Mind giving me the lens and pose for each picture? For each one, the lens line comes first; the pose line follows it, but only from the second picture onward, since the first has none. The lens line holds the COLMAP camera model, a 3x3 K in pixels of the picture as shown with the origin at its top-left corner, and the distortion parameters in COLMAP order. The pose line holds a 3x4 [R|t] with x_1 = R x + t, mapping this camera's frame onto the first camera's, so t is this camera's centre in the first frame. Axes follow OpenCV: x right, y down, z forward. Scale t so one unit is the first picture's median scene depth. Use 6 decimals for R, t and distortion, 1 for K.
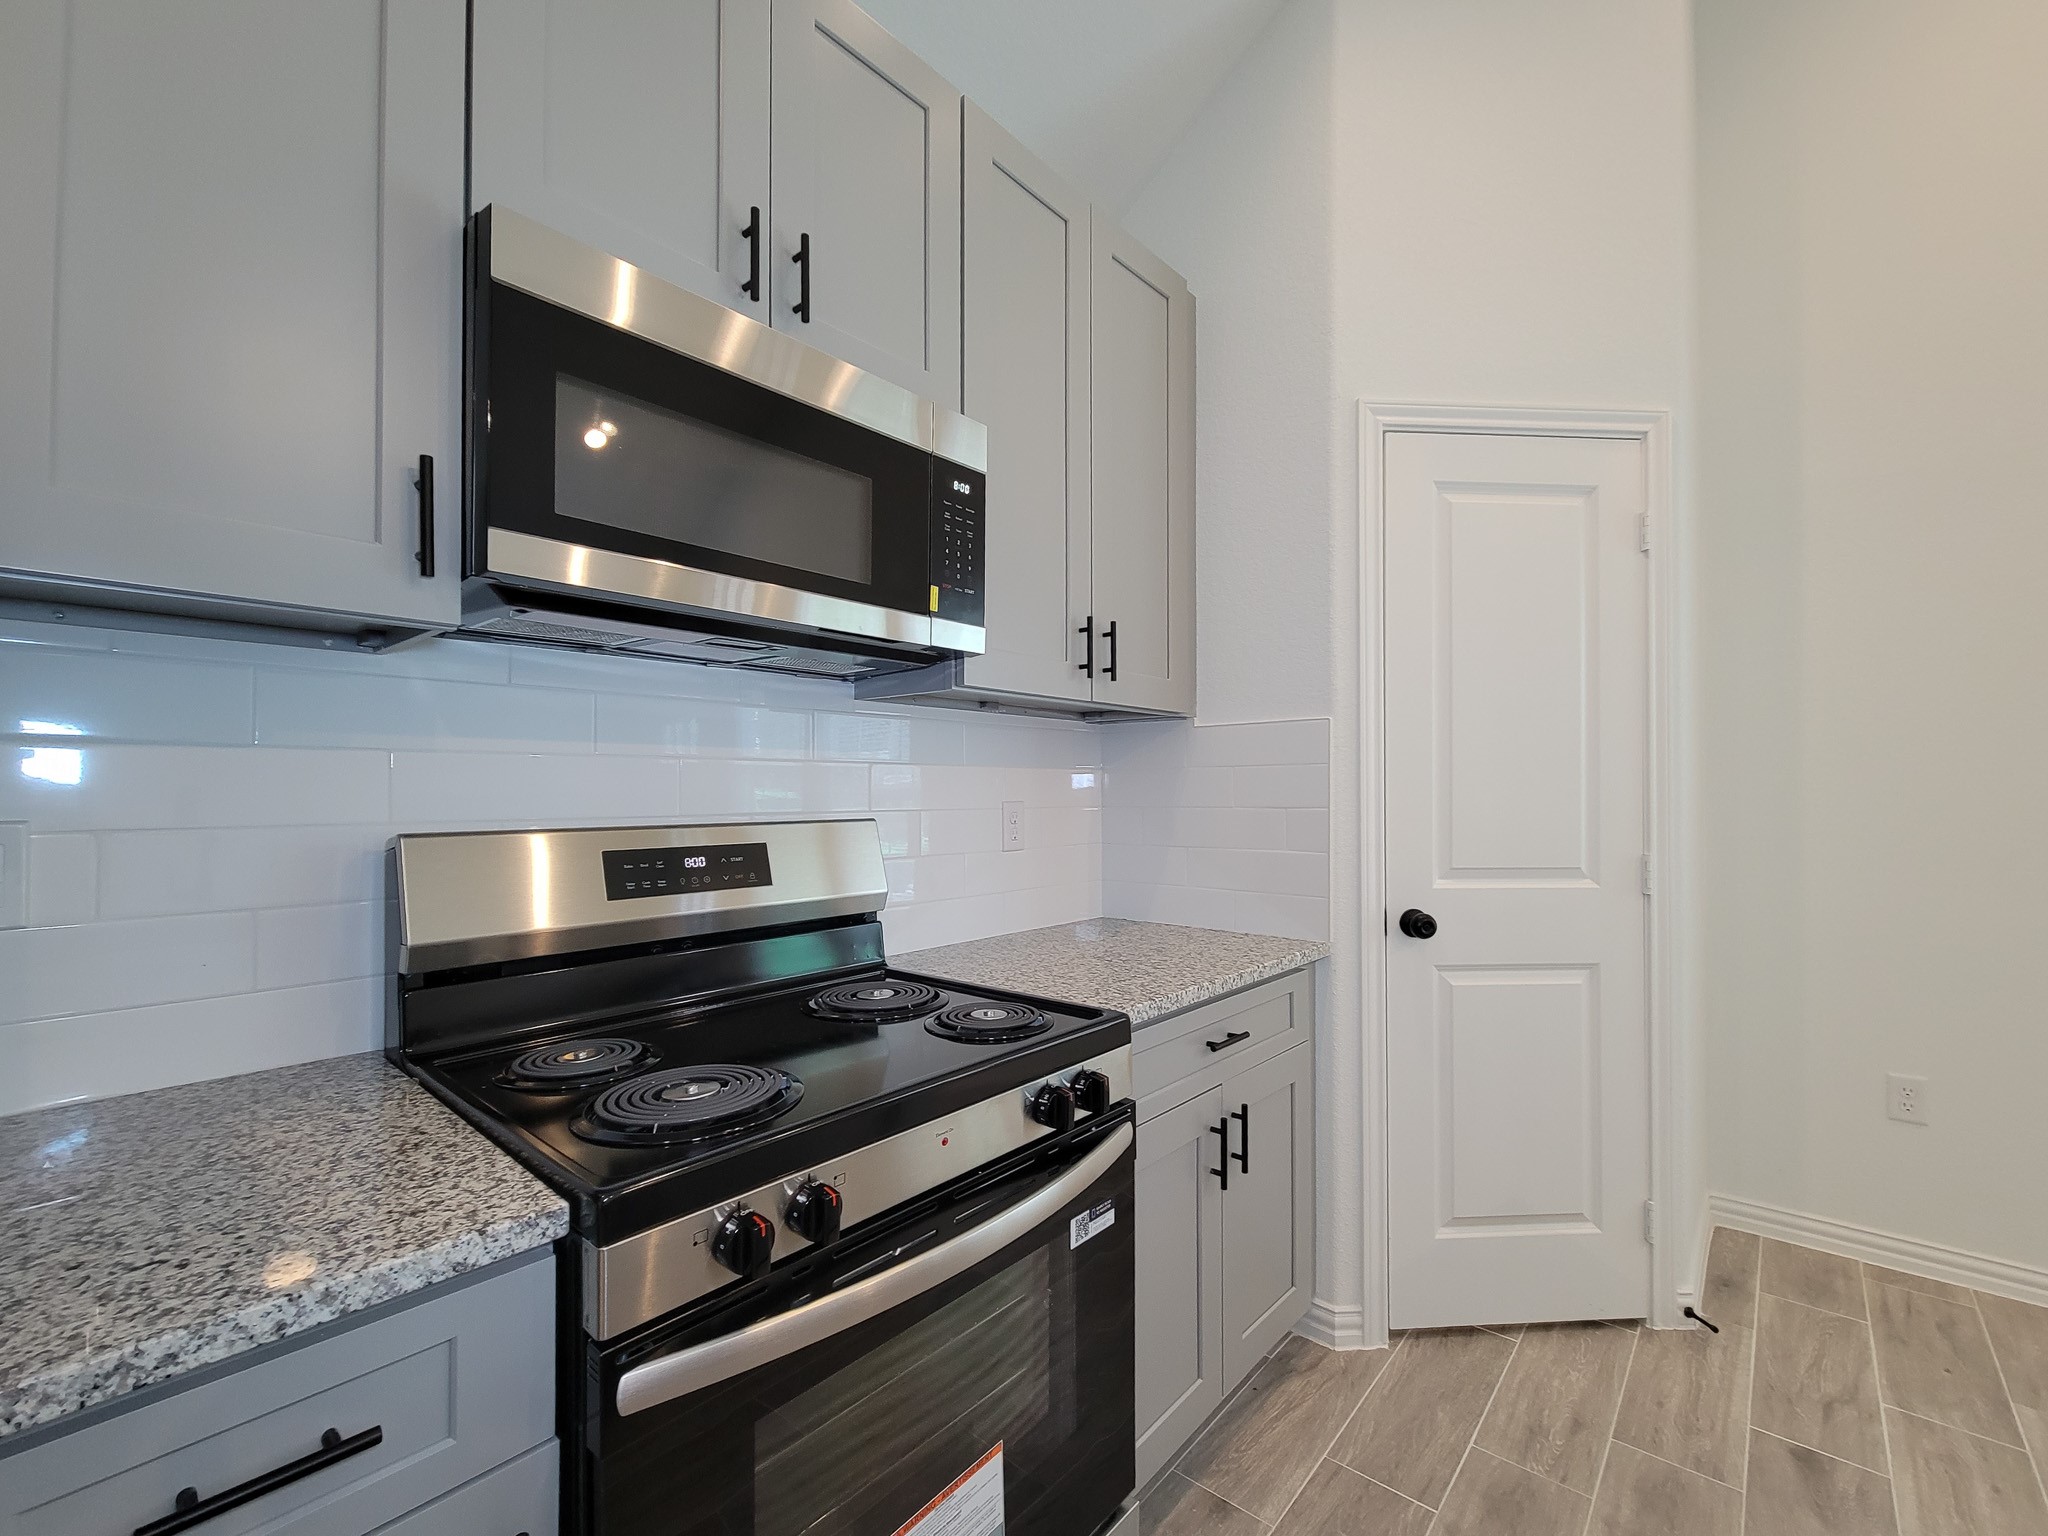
lens RADIAL K [[873.3, 0, 1035.5], [0, 873.3, 780.0], [0, 0, 1]] dist [-0.001054, -0.000677]
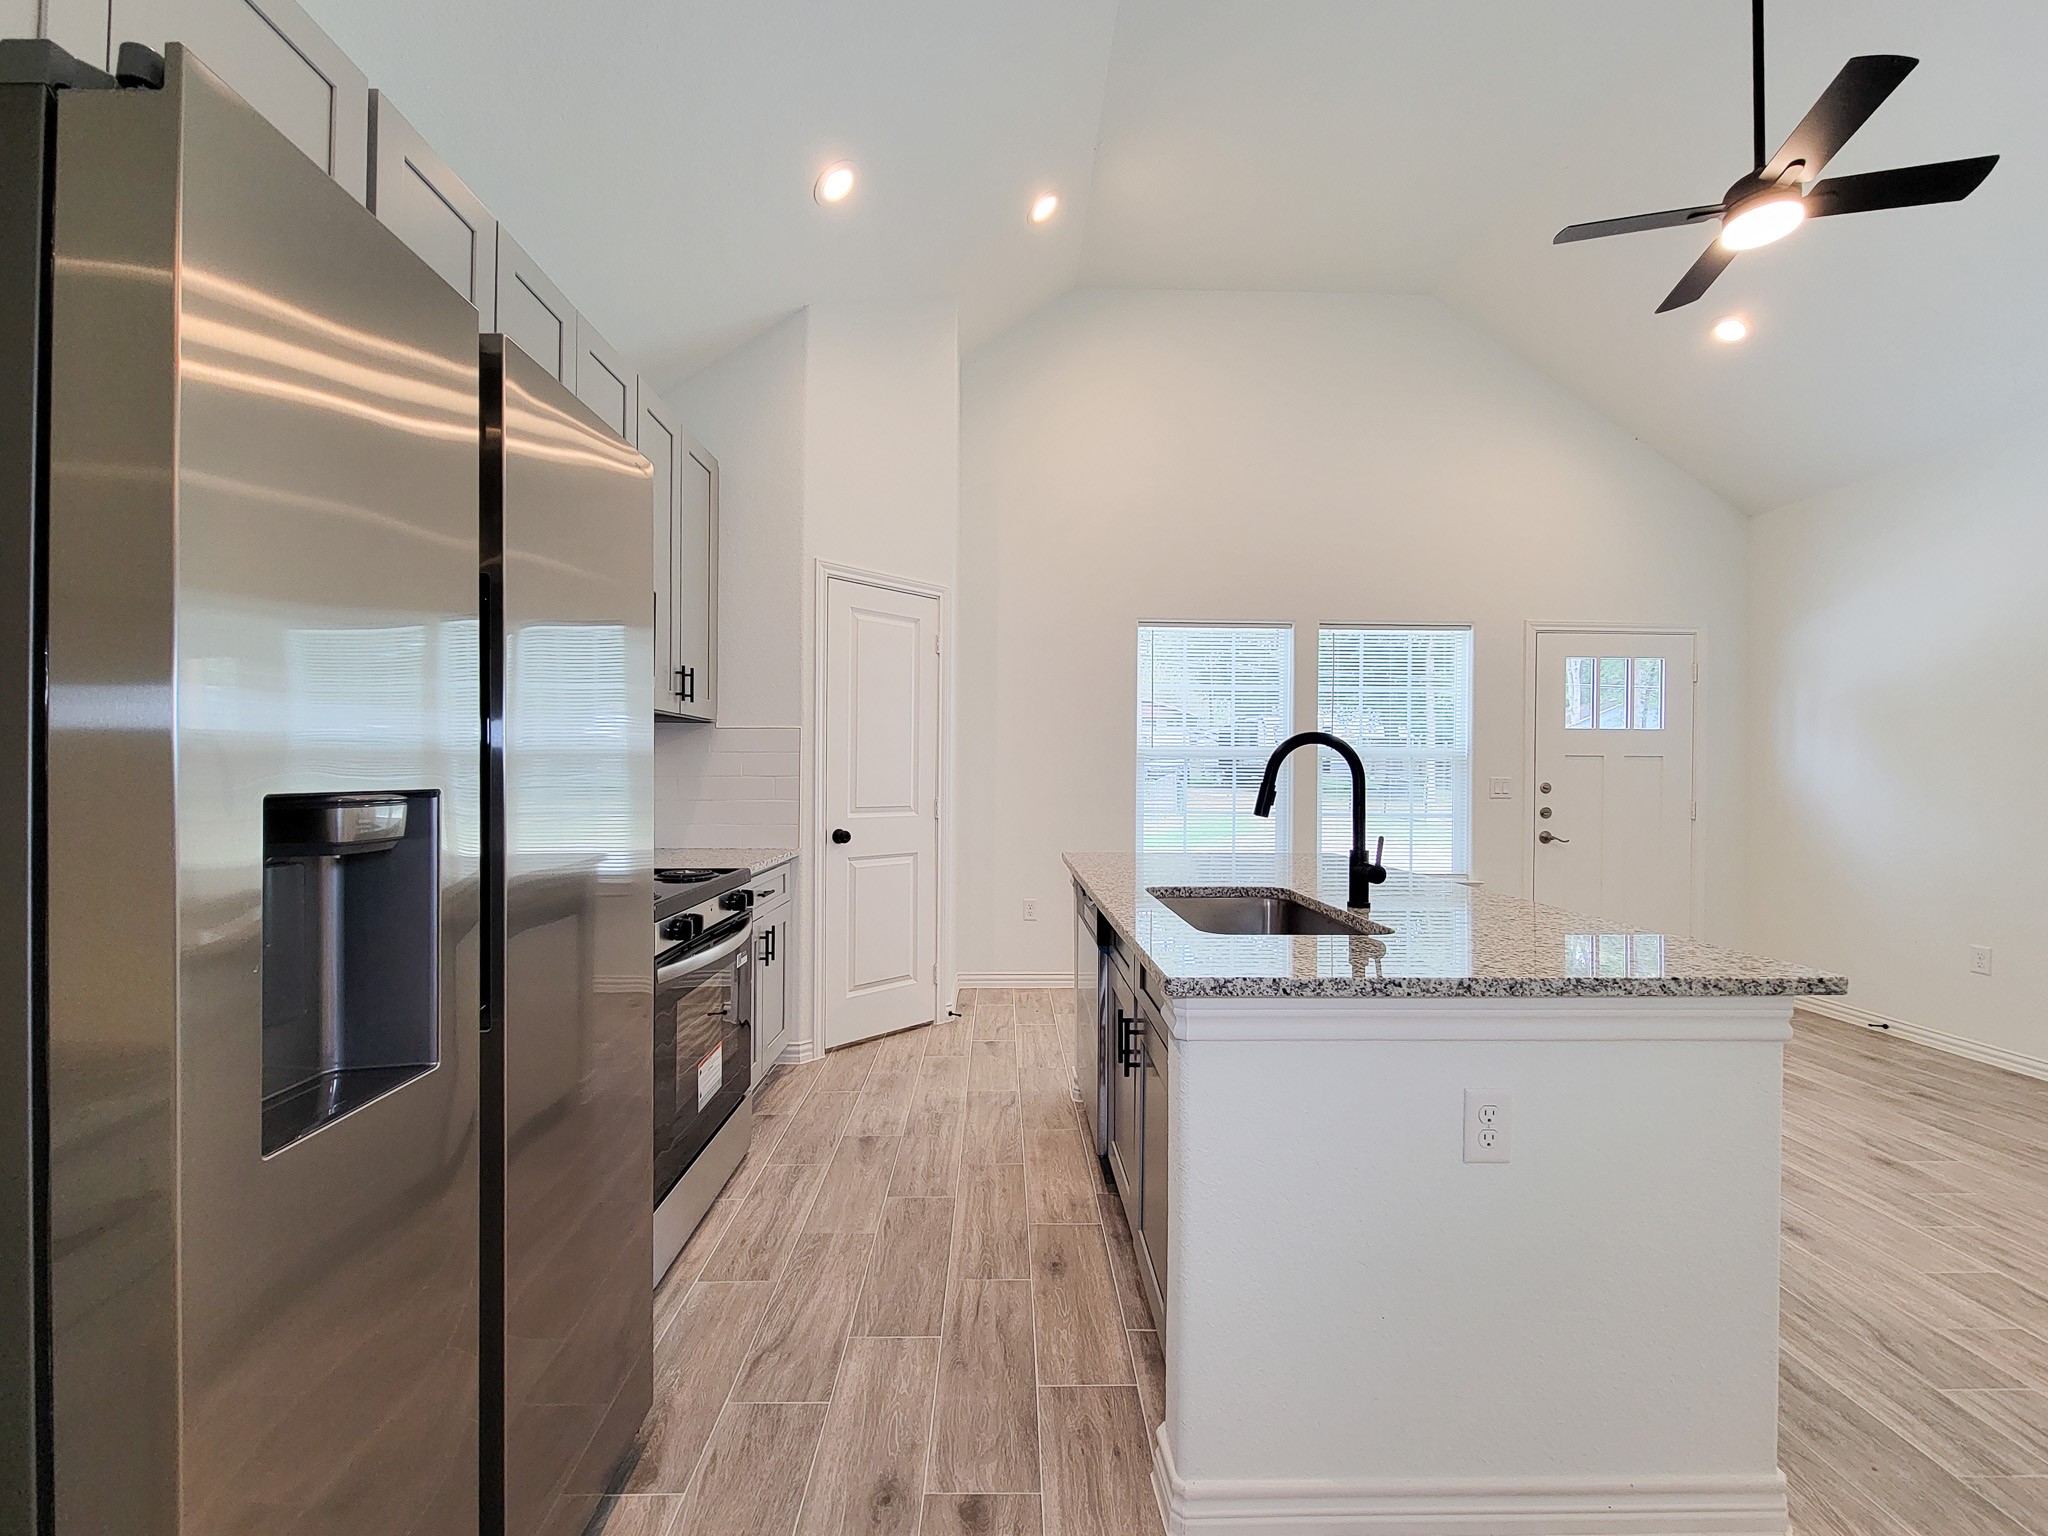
lens RADIAL K [[849.8, 0, 1022.4], [0, 849.8, 774.1], [0, 0, 1]] dist [0.001000, -0.000574]
pose [[0.741487, 0.005225, 0.670947, -0.623449], [-0.015112, 0.999846, 0.008914, 0.005644], [-0.670797, -0.016749, 0.741452, -0.781820]]
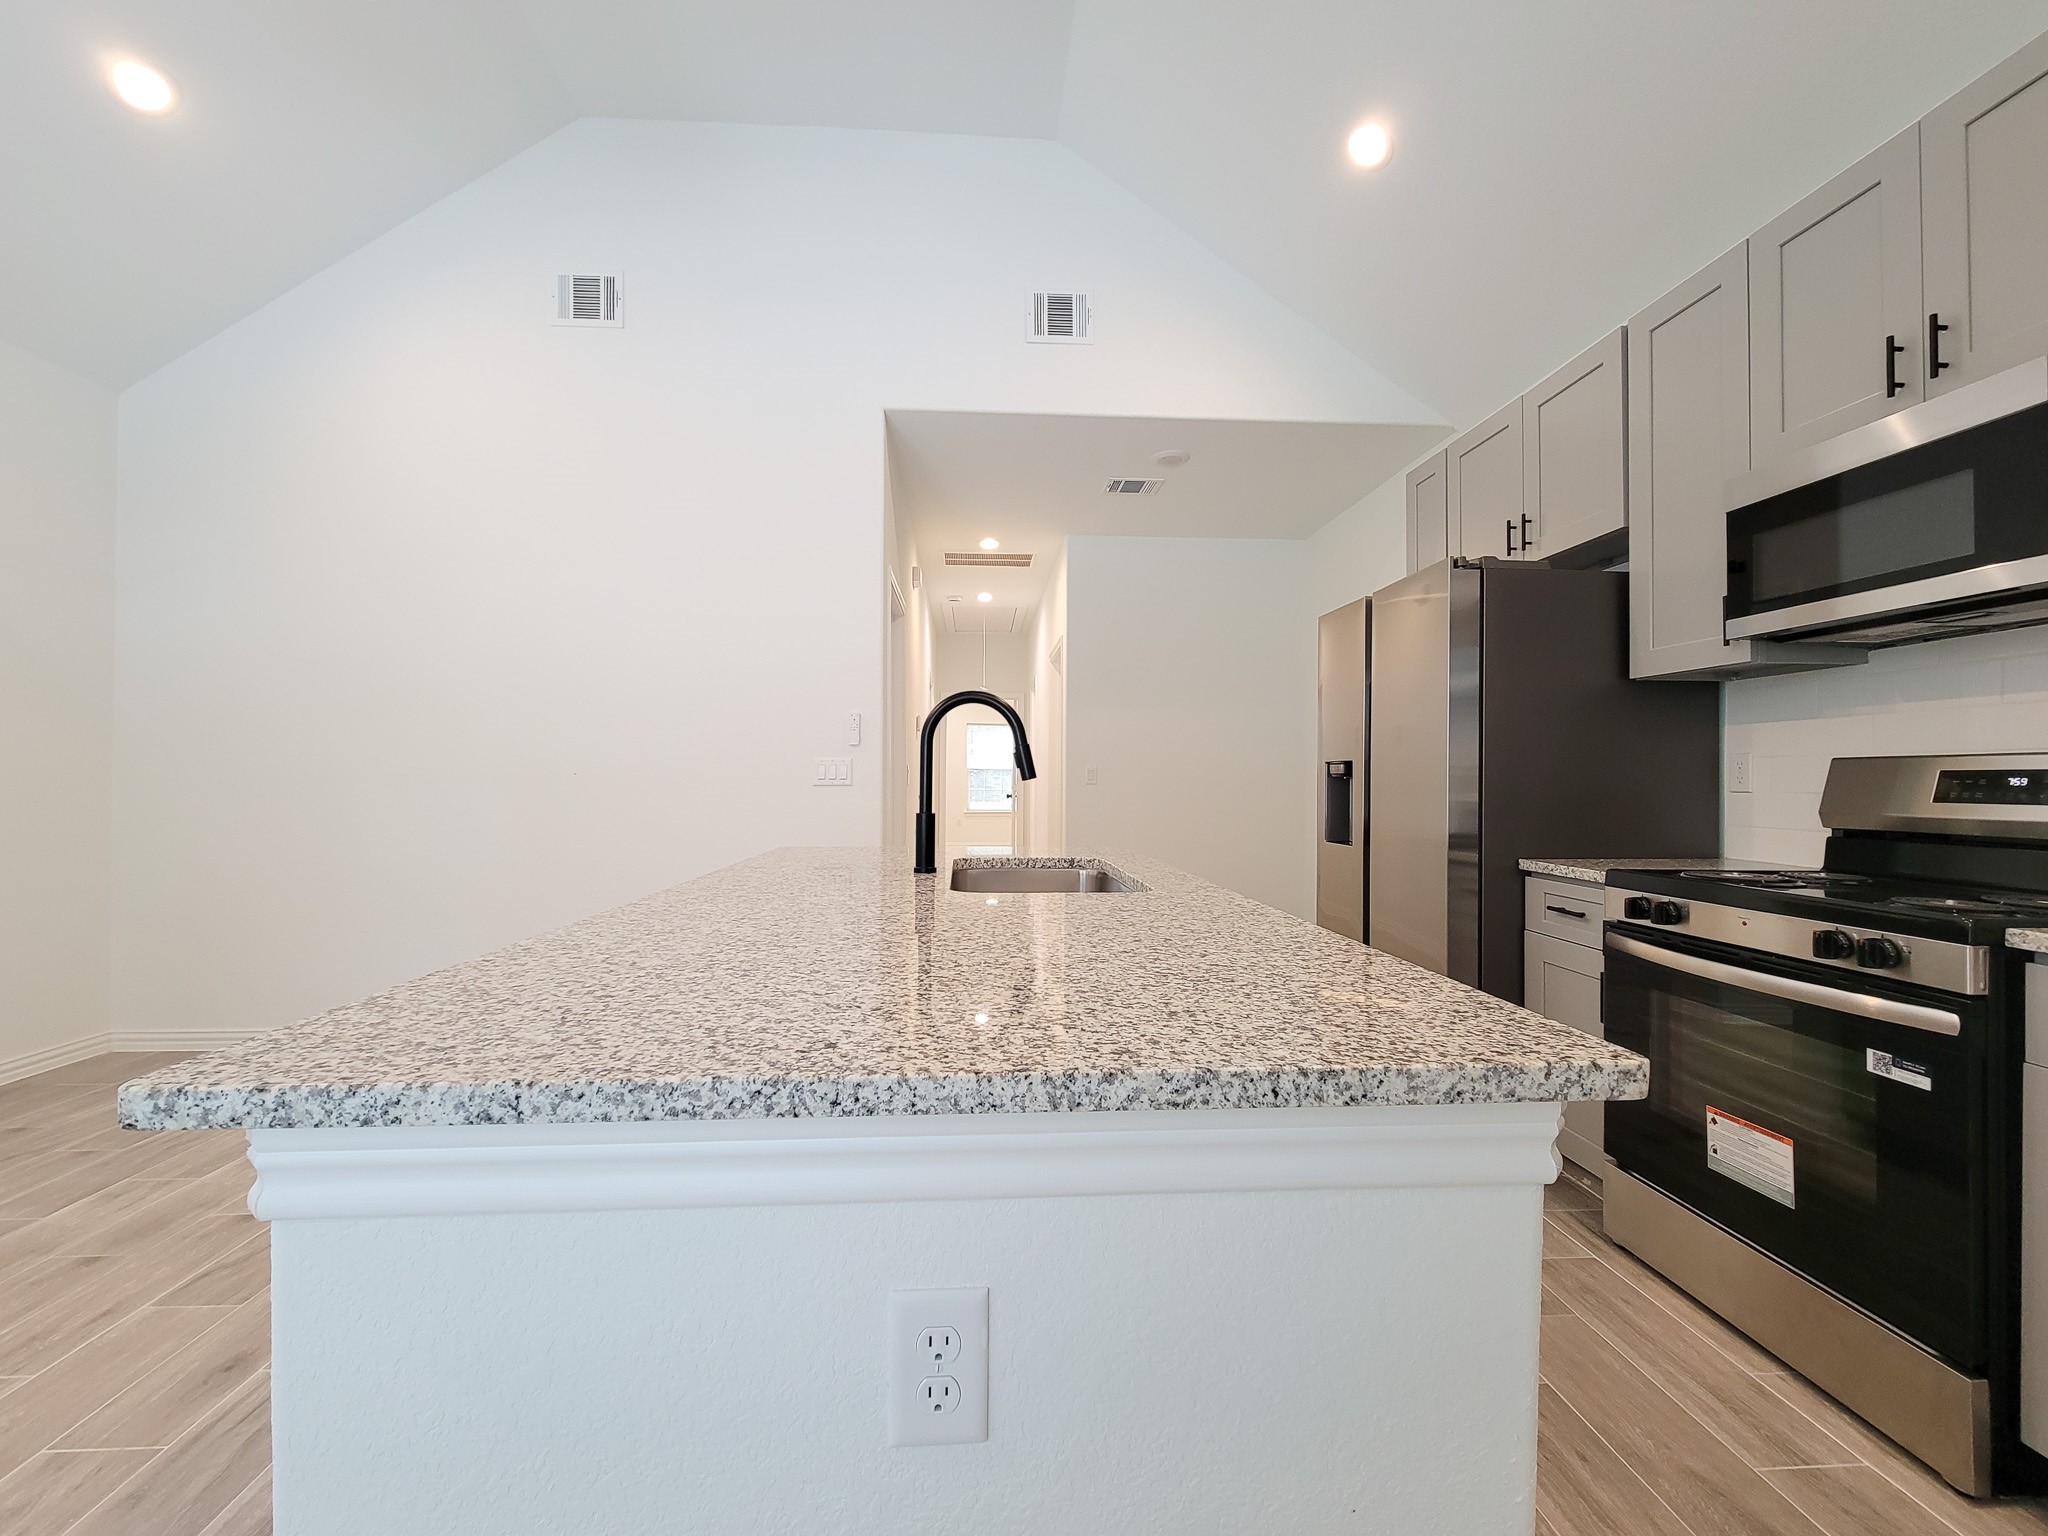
lens RADIAL K [[849.8, 0, 1022.4], [0, 849.8, 774.1], [0, 0, 1]] dist [0.001000, -0.000574]
pose [[-0.713923, -0.006775, -0.700192, 1.283548], [0.005225, 0.999874, -0.015001, 0.078592], [0.700205, -0.014368, -0.713797, 0.725920]]
